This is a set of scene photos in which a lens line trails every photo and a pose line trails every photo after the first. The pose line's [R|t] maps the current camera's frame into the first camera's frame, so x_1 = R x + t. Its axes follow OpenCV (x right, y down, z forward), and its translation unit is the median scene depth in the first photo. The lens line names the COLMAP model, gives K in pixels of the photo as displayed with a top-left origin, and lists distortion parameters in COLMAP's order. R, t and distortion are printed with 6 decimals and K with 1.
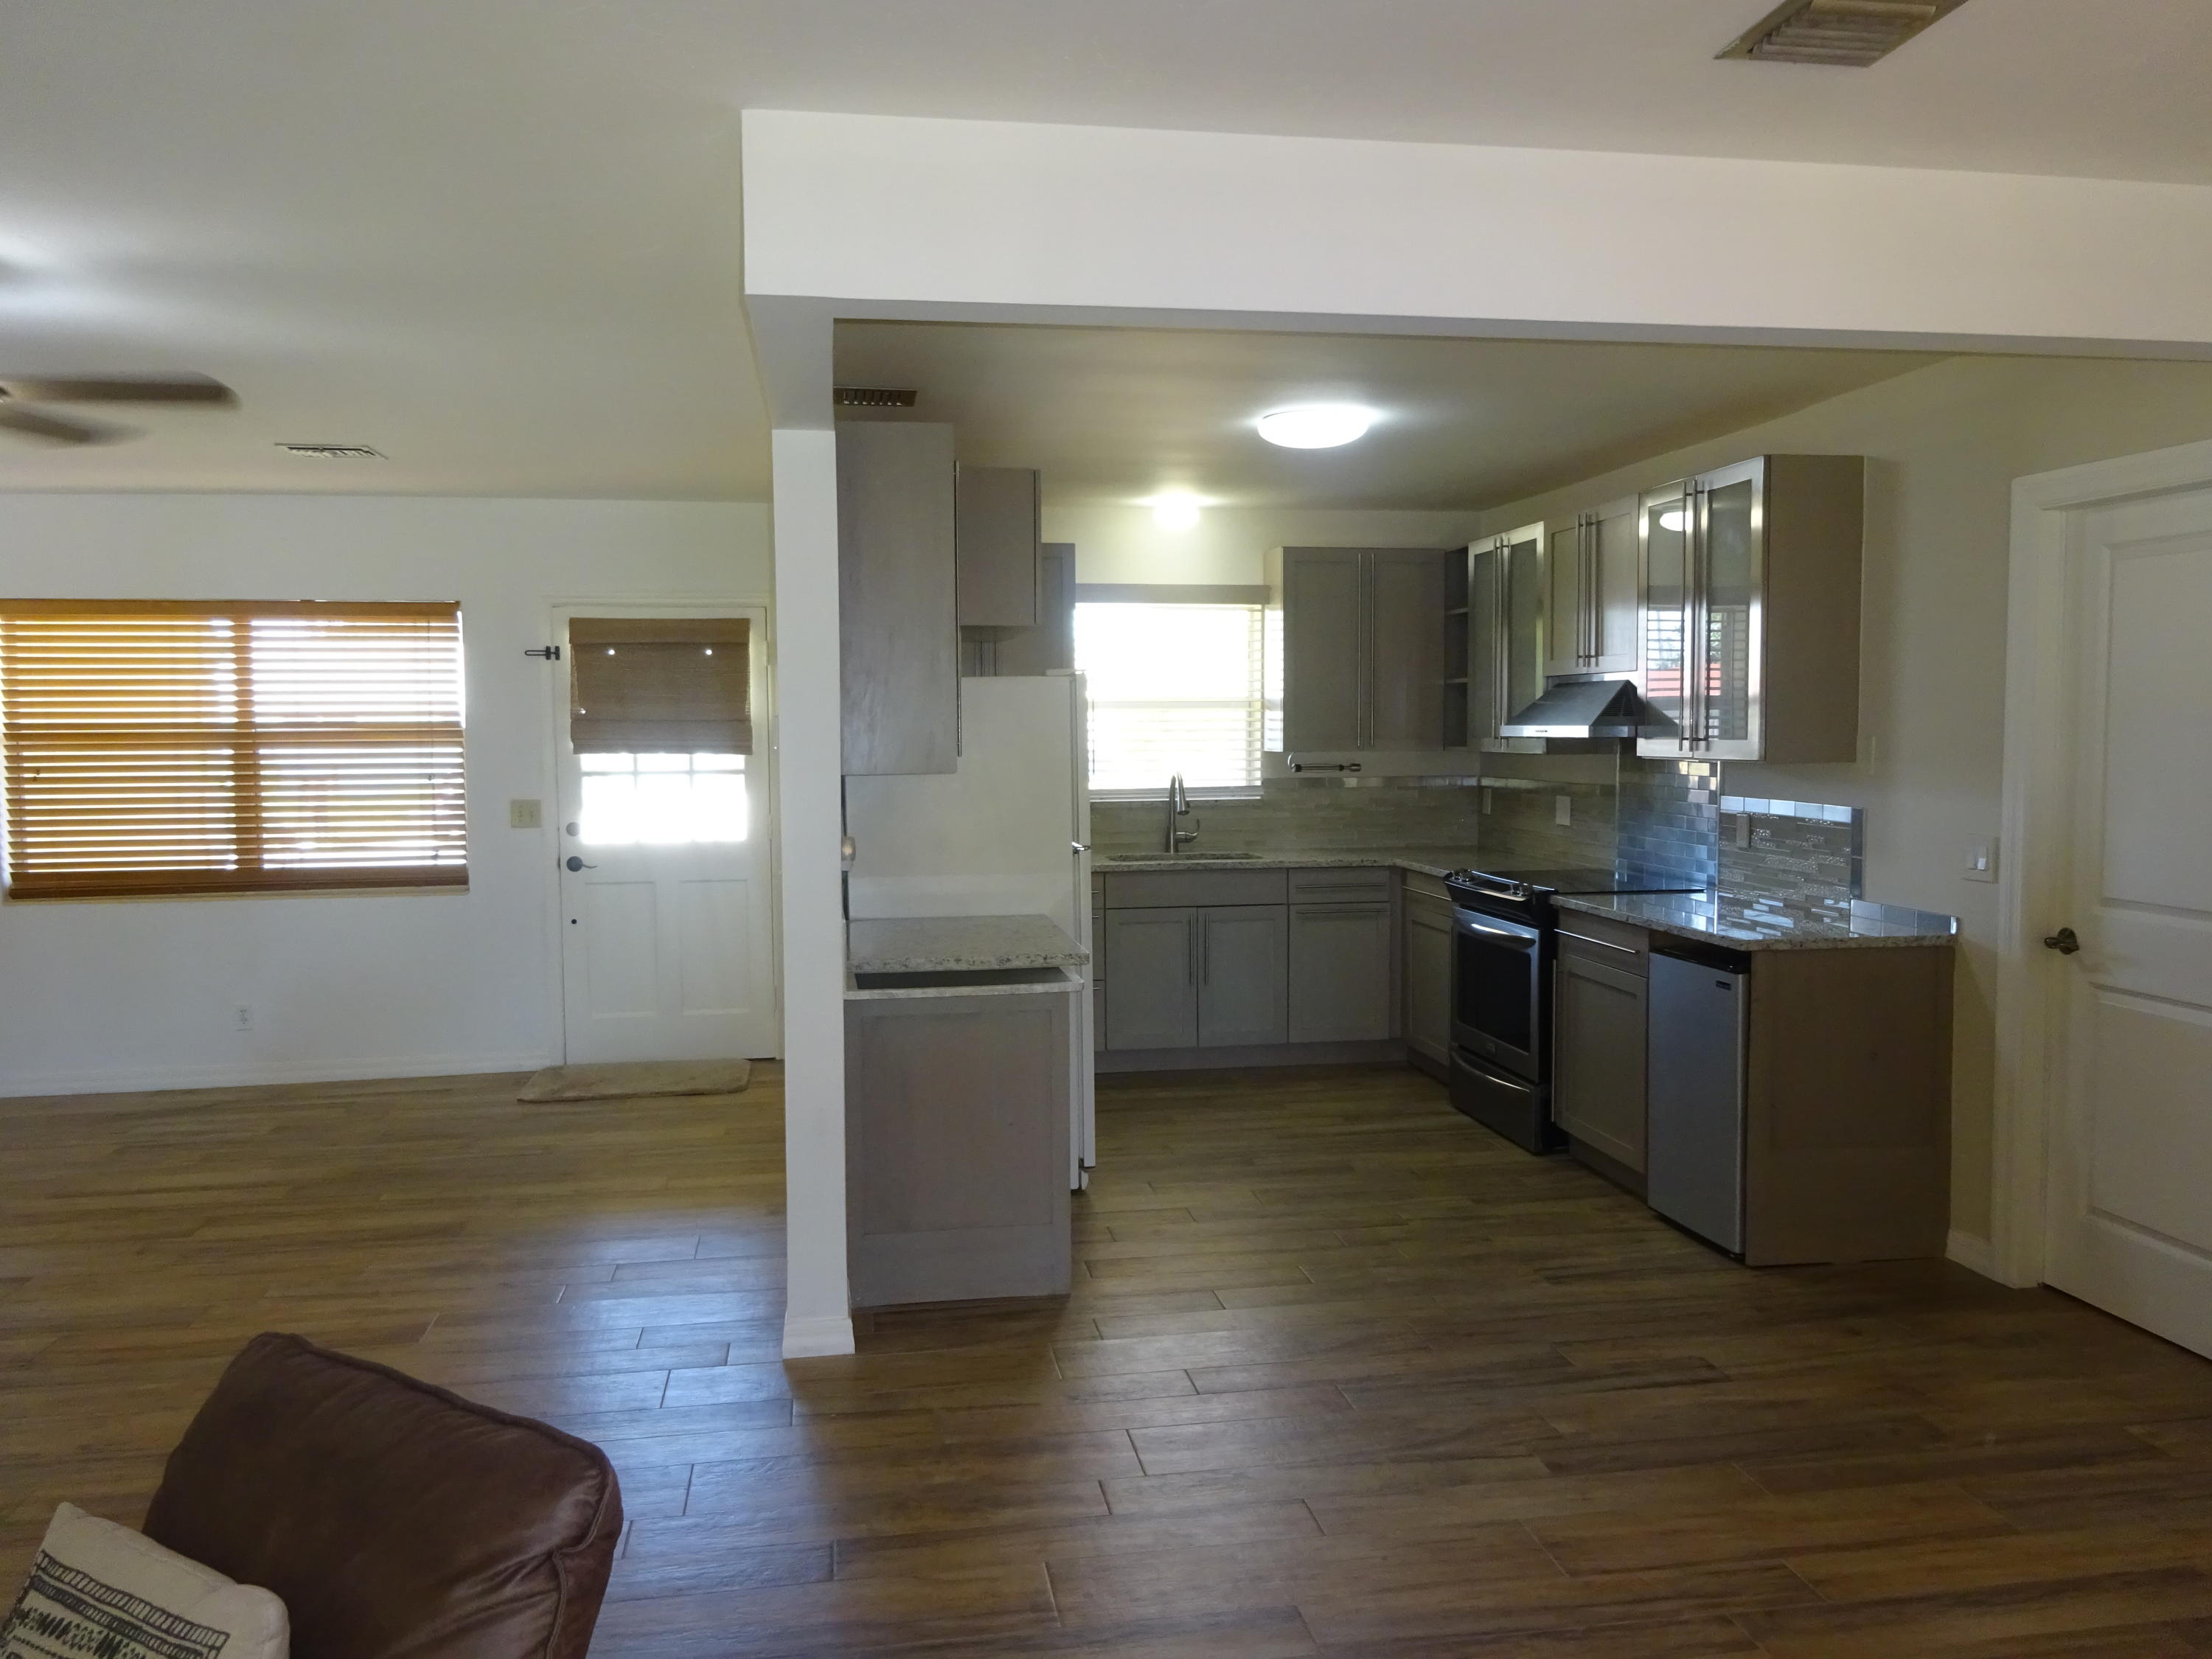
lens RADIAL K [[1633.7, 0, 1117.4], [0, 1633.7, 844.1], [0, 0, 1]] dist [-0.001777, 0.000576]
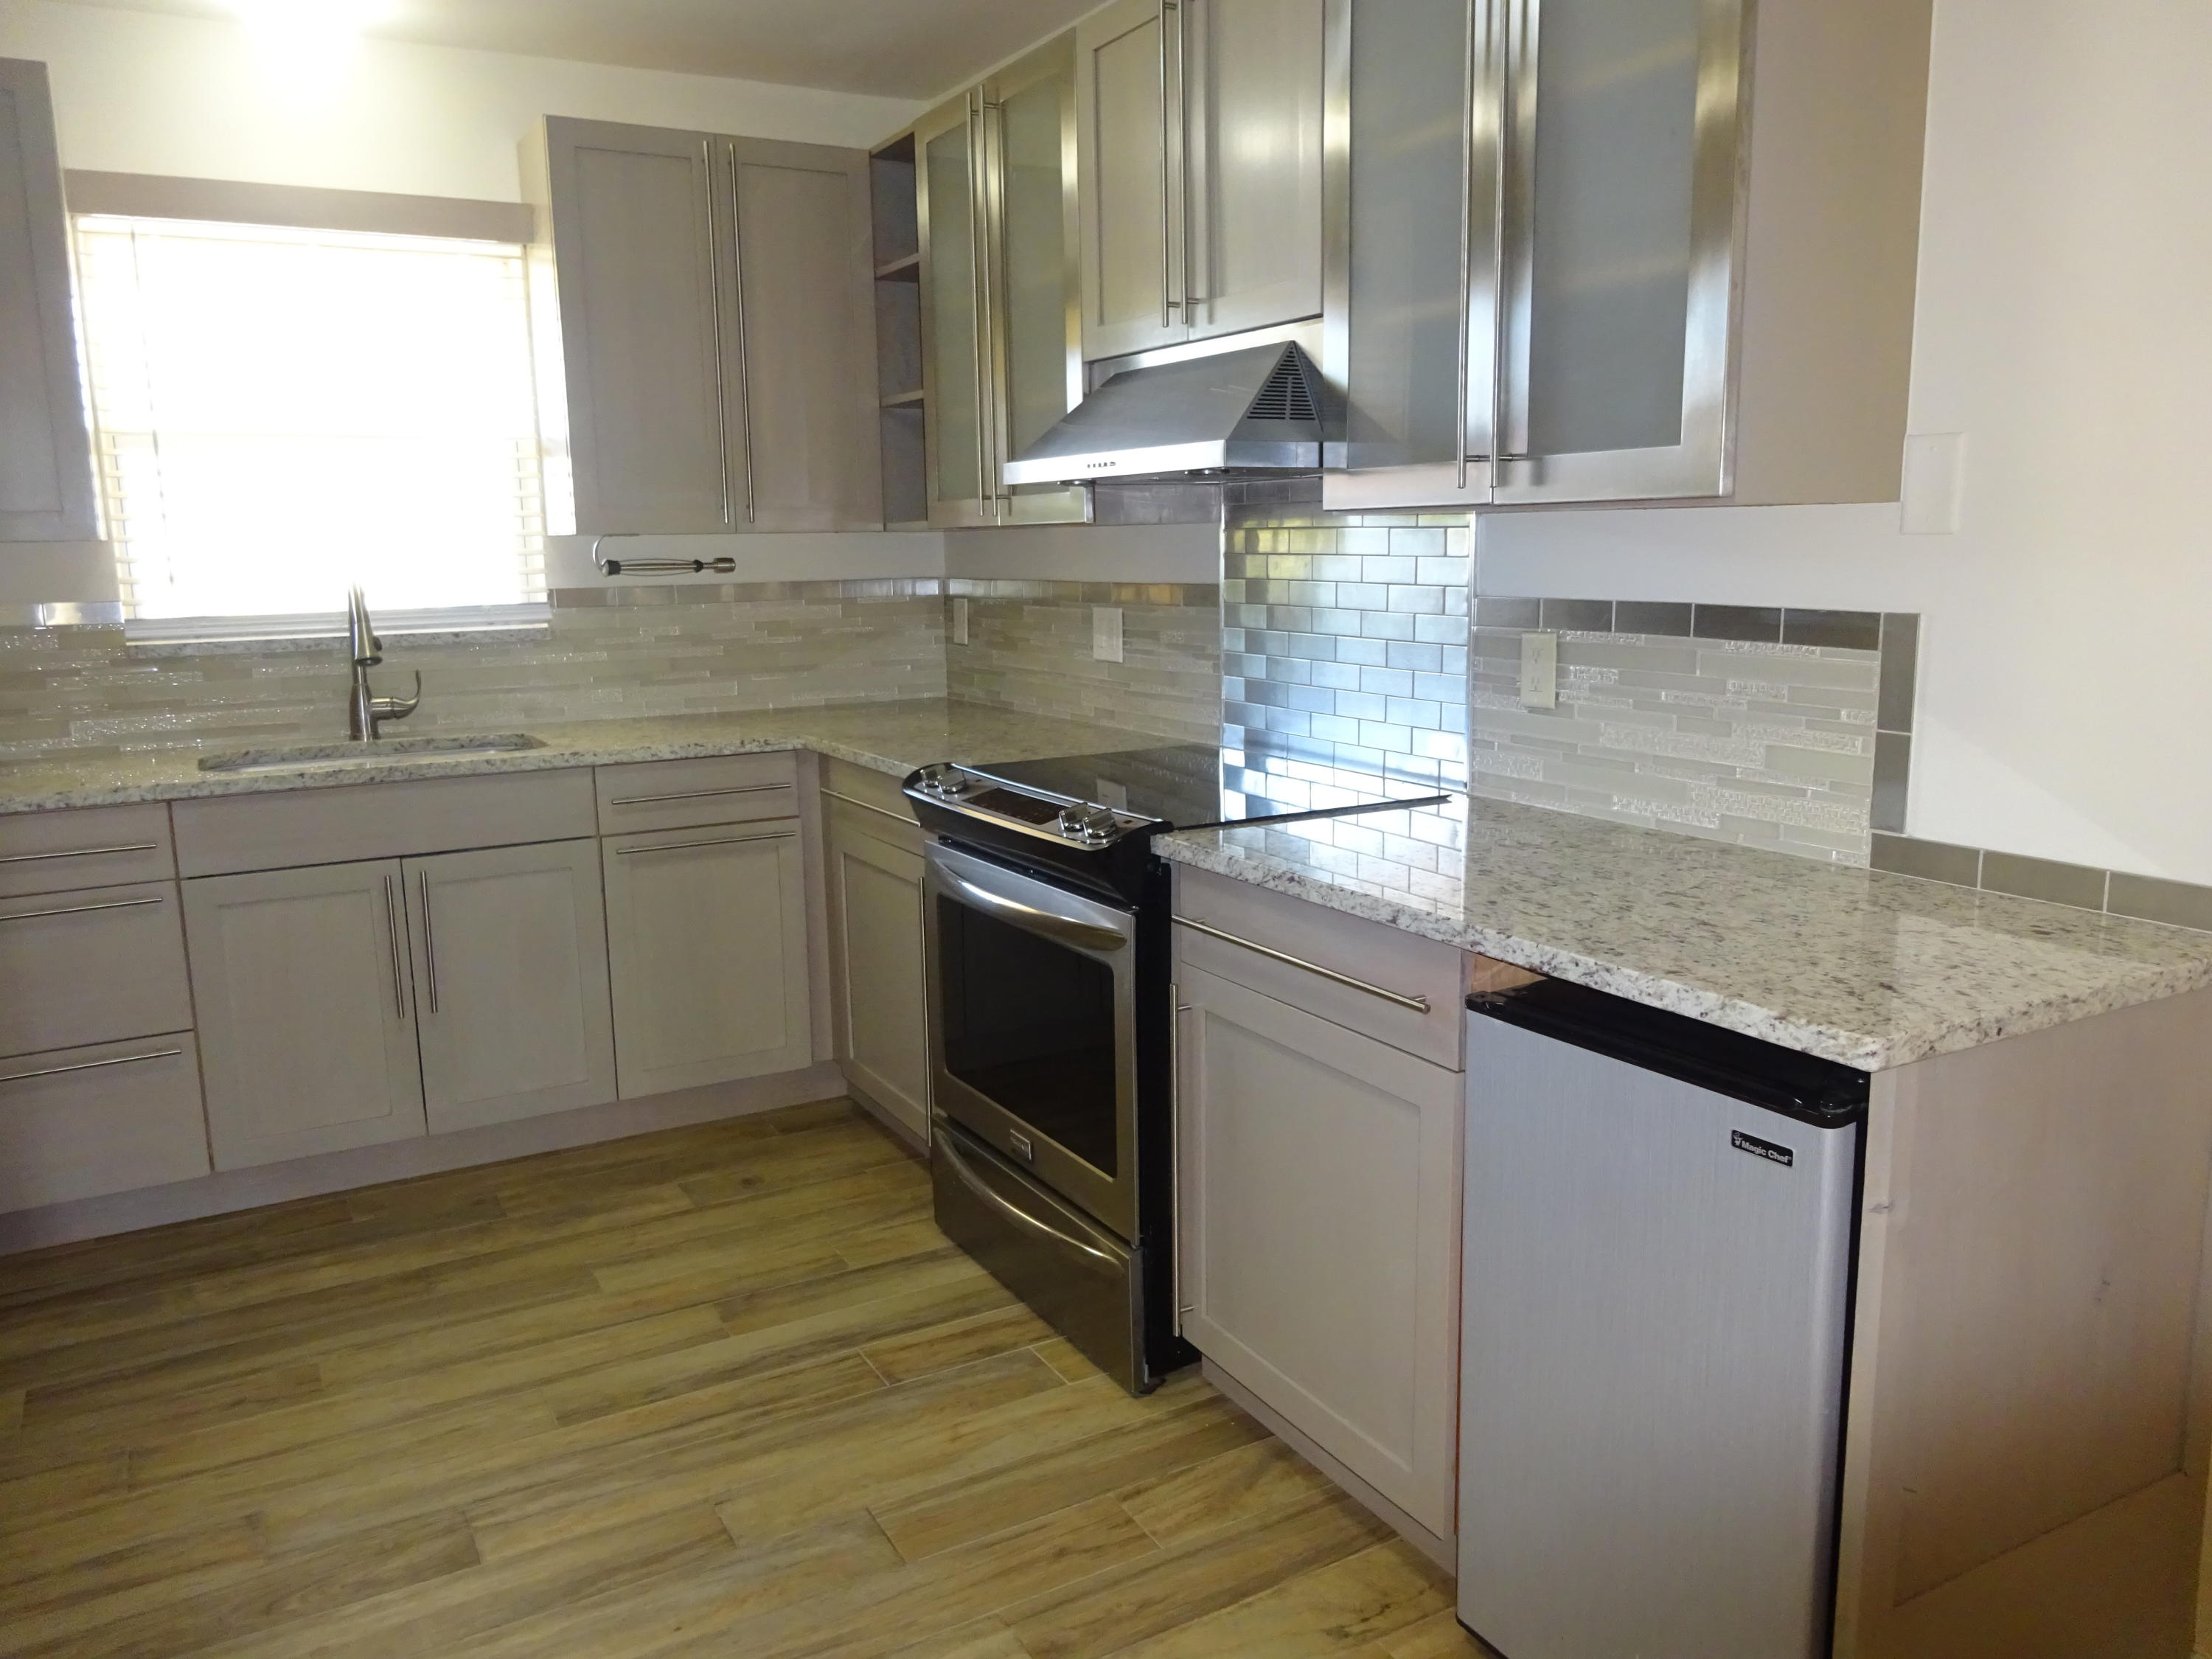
lens RADIAL K [[1633.7, 0, 1102.0], [0, 1633.7, 812.7], [0, 0, 1]] dist [-0.001777, 0.000576]
pose [[0.943410, -0.066706, 0.324851, 0.088763], [0.036956, 0.994607, 0.096910, -0.013936], [-0.329563, -0.079421, 0.940787, 0.478383]]
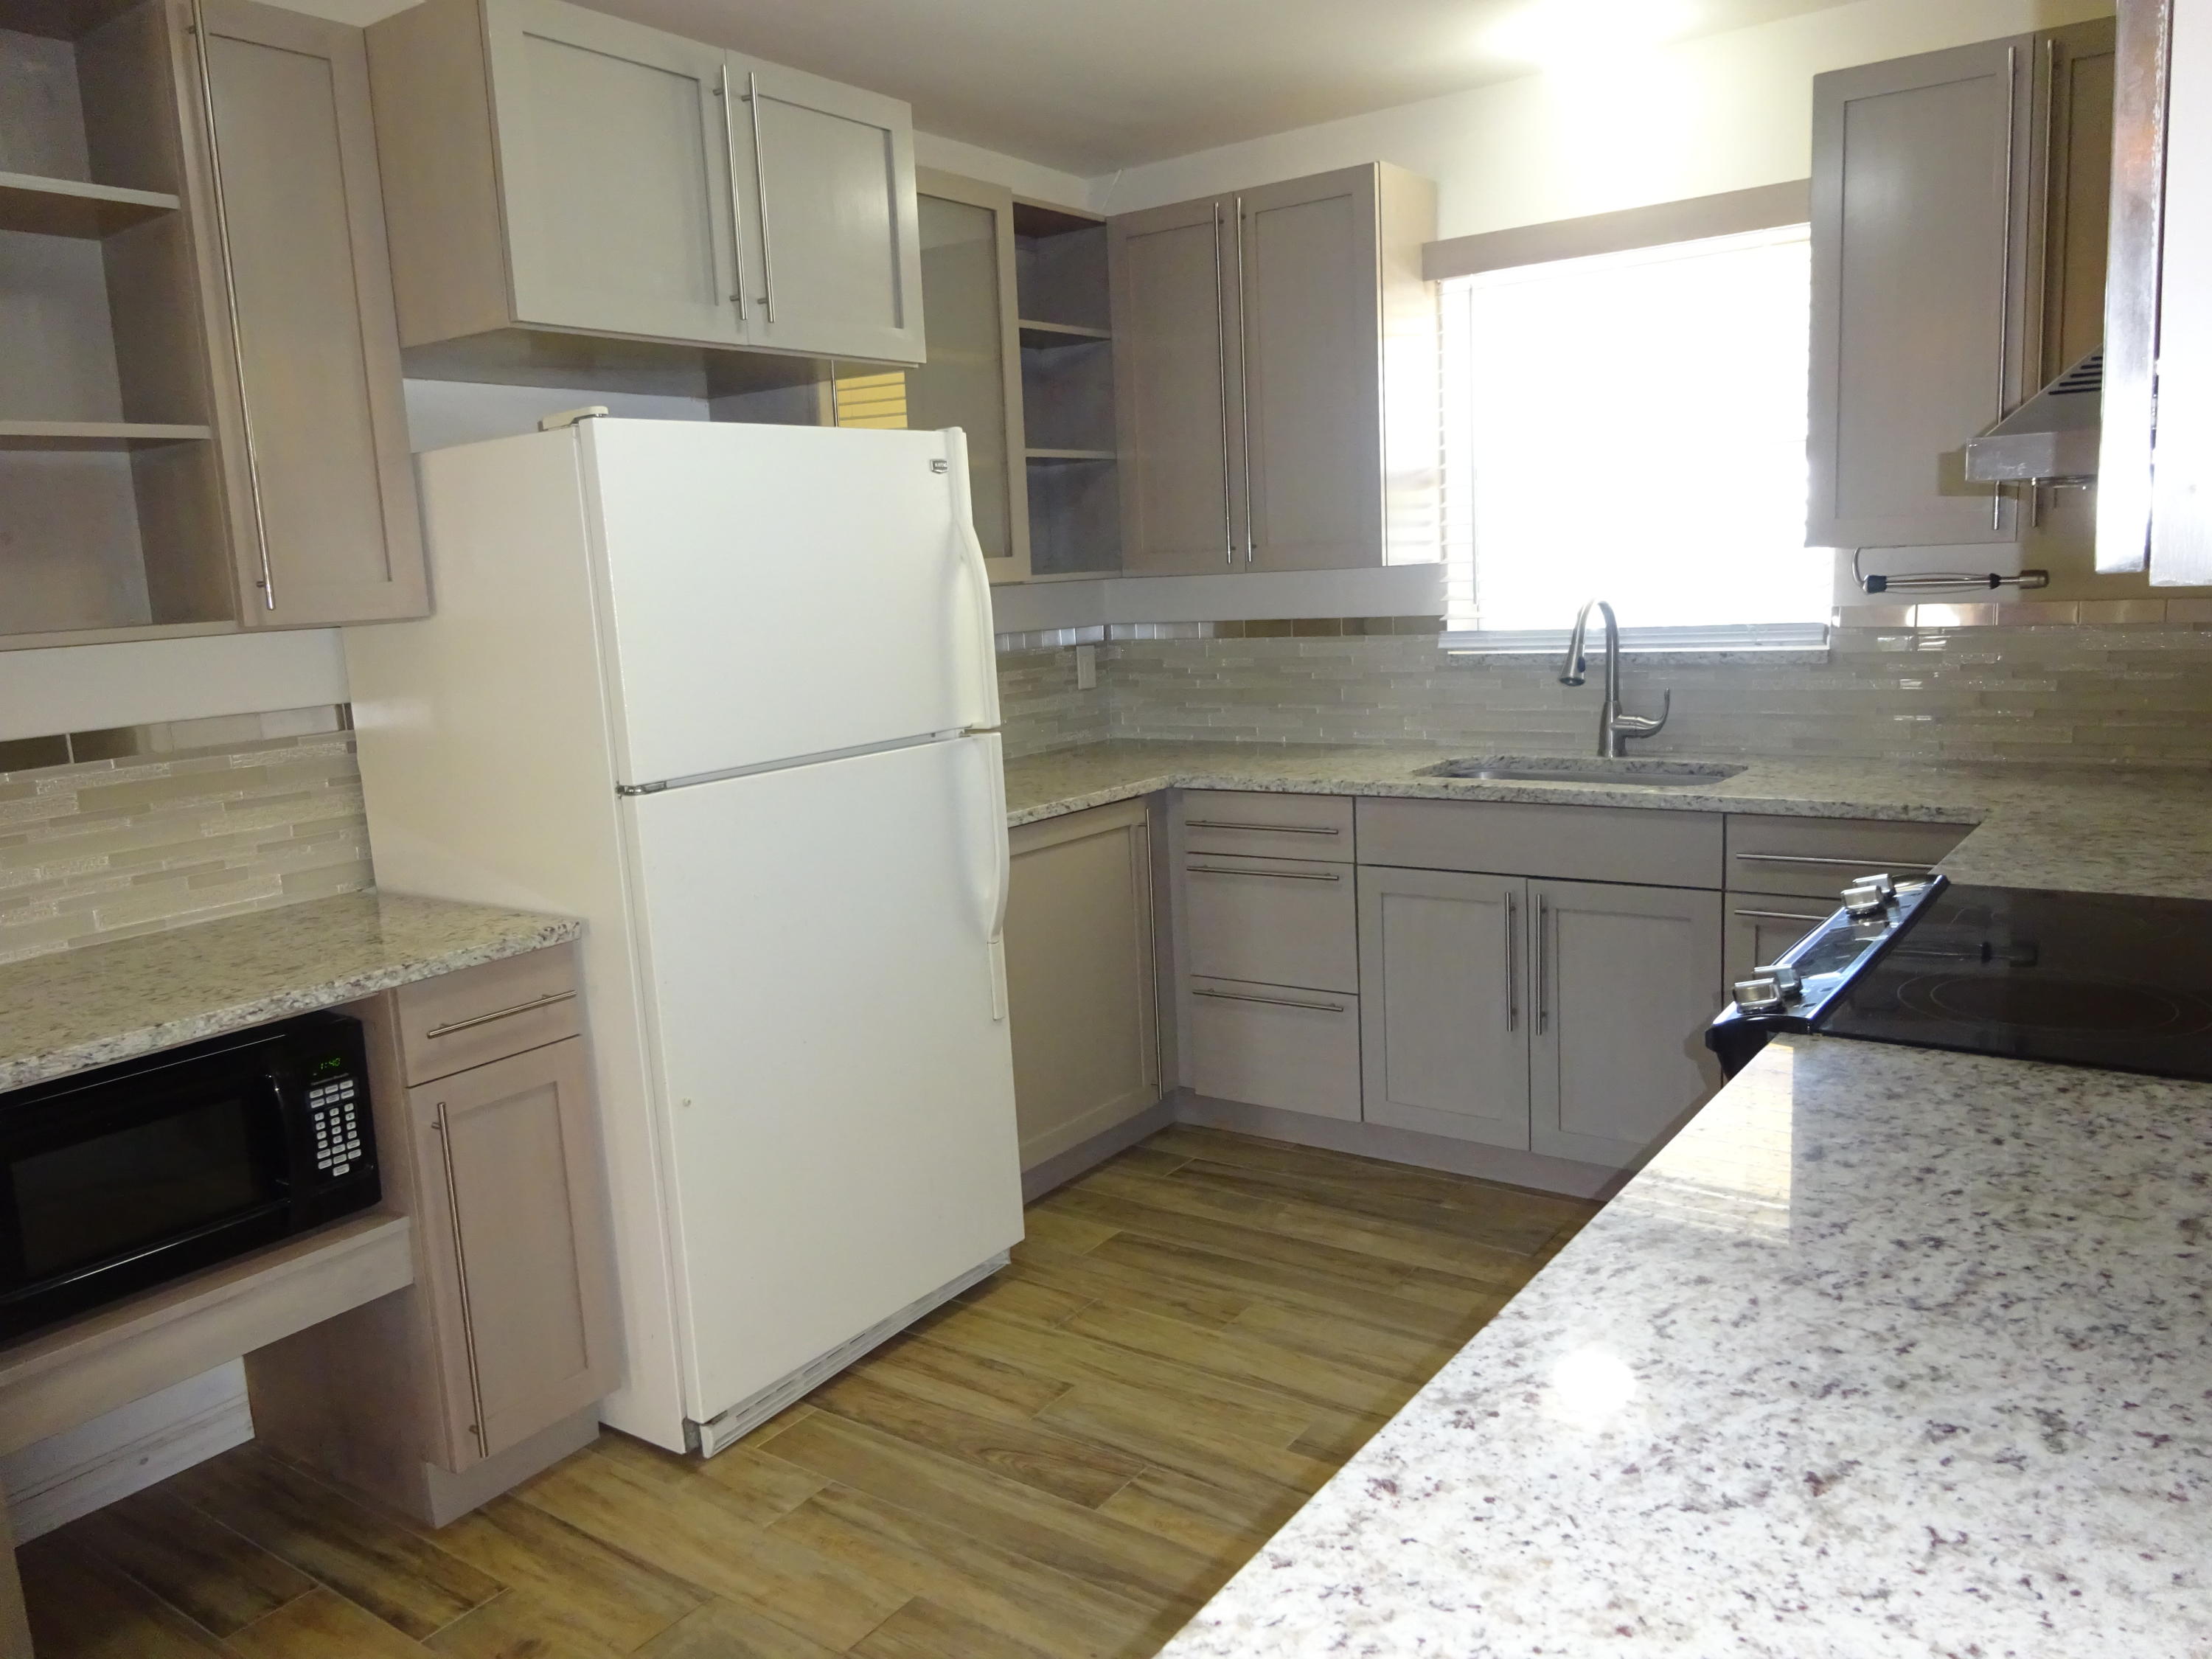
lens RADIAL K [[1633.7, 0, 1106.2], [0, 1633.7, 820.2], [0, 0, 1]] dist [-0.001777, 0.000576]
pose [[0.696194, 0.081443, -0.713219, 0.309288], [-0.007396, 0.994304, 0.106320, -0.030024], [0.717815, -0.068744, 0.692831, 0.568879]]
